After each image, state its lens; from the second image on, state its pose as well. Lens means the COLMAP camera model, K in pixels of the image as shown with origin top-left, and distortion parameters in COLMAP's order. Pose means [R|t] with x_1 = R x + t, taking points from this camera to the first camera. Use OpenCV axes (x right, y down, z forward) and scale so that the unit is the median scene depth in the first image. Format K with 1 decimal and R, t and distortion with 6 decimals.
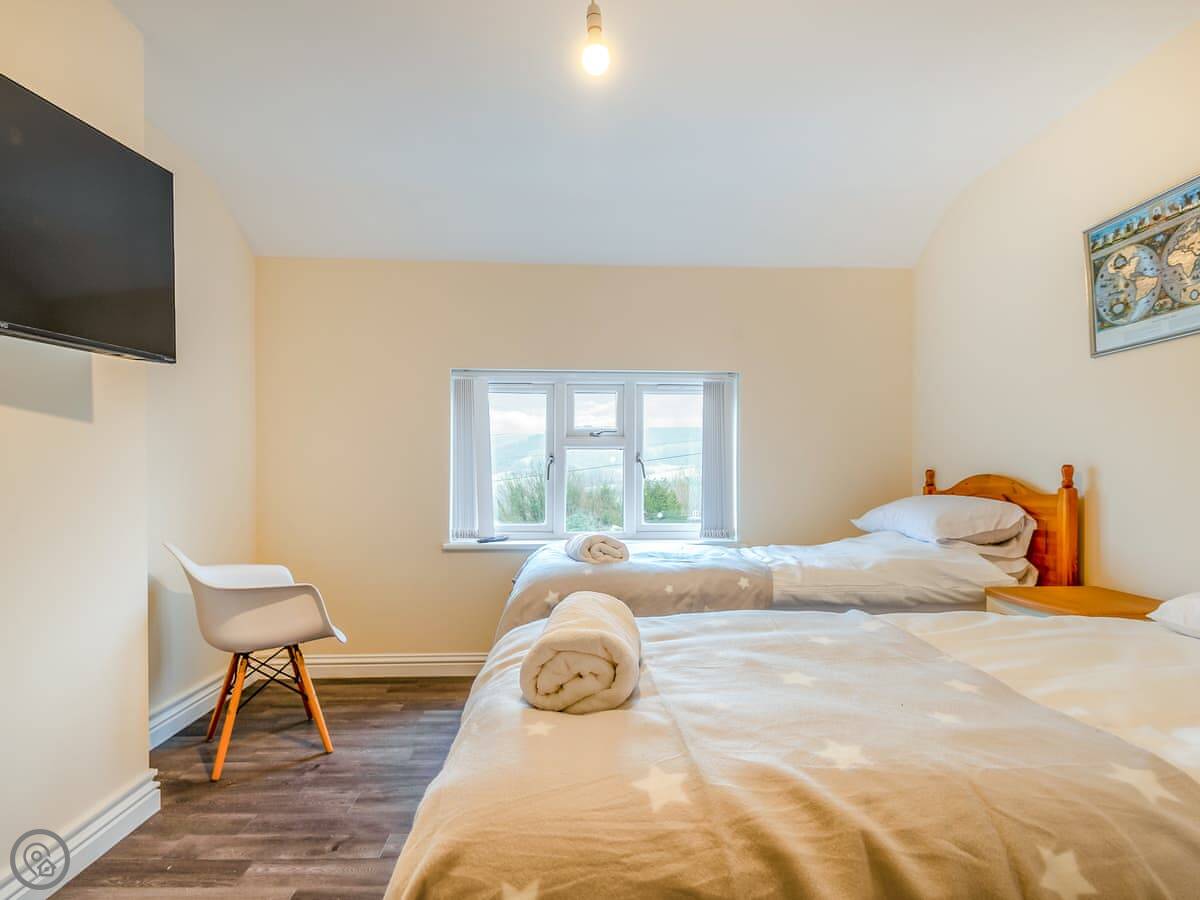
lens RADIAL K [[617.9, 0, 600.0], [0, 617.9, 450.0], [0, 0, 1]] dist [0.018689, -0.018288]
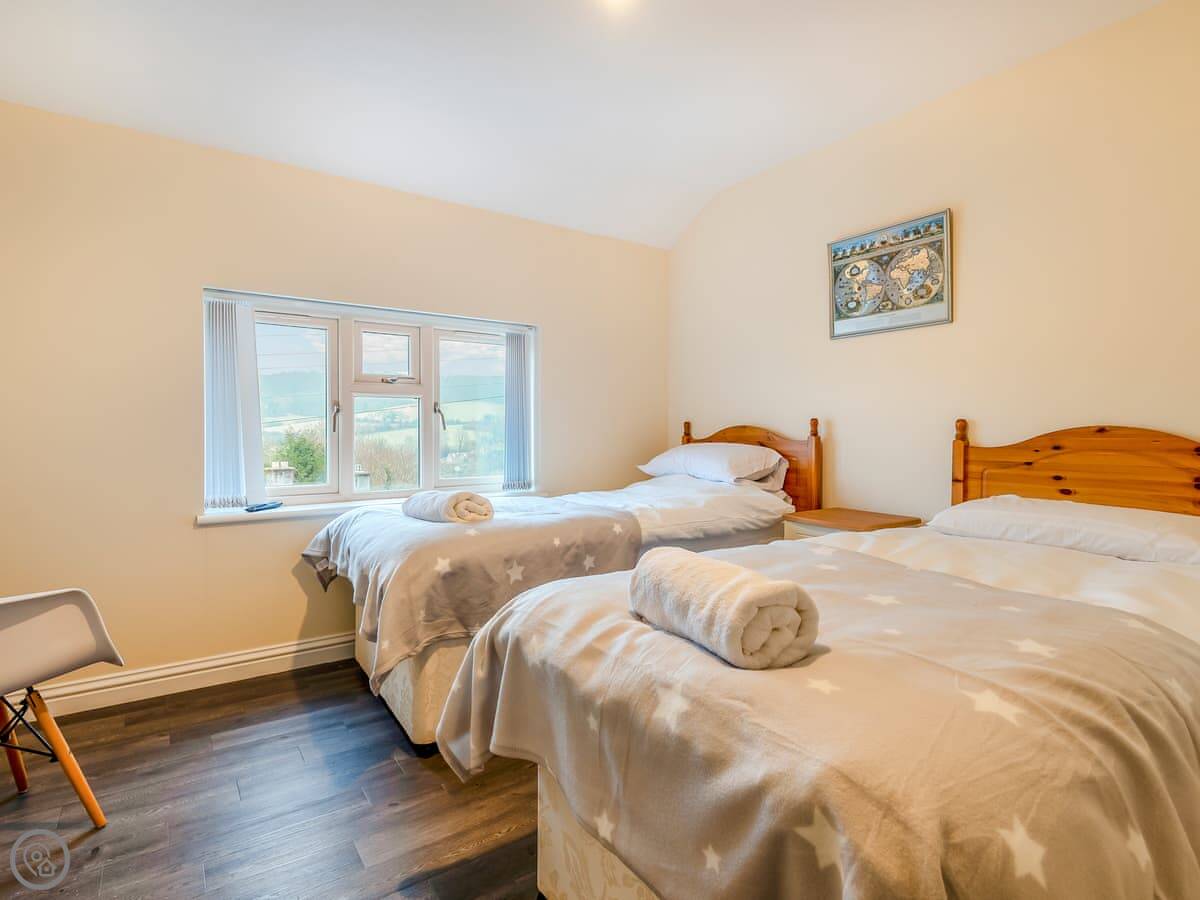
lens RADIAL K [[608.0, 0, 593.1], [0, 608.0, 418.3], [0, 0, 1]] dist [0.018359, -0.015159]
pose [[0.845331, 0.006475, 0.534204, -0.356775], [-0.020555, 0.999580, 0.020411, 0.006897], [-0.533847, -0.028234, 0.845109, 0.153278]]
